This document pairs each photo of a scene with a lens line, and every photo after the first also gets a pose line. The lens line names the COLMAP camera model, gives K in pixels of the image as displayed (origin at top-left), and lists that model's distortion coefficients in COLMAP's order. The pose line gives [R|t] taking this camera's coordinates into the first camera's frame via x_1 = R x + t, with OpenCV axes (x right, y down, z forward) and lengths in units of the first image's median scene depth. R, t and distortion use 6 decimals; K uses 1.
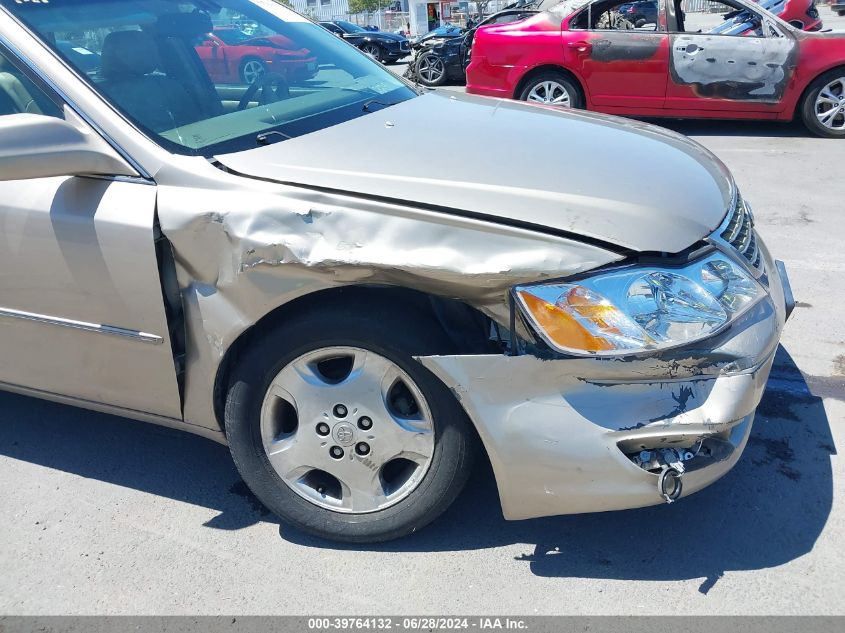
lens RADIAL K [[734.6, 0, 422.5], [0, 734.6, 316.5], [0, 0, 1]] dist [0.012340, -0.005063]
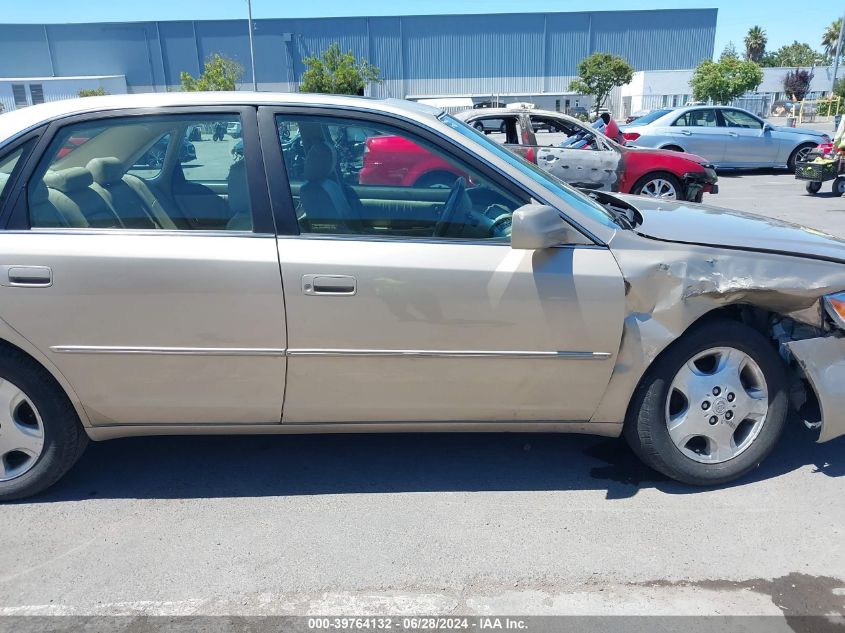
lens RADIAL K [[734.6, 0, 422.5], [0, 734.6, 316.5], [0, 0, 1]] dist [0.012340, -0.005063]
pose [[0.918934, -0.075154, 0.387185, -1.211742], [0.125242, 0.986472, -0.105769, 0.059813], [-0.373998, 0.145687, 0.915915, -0.180661]]
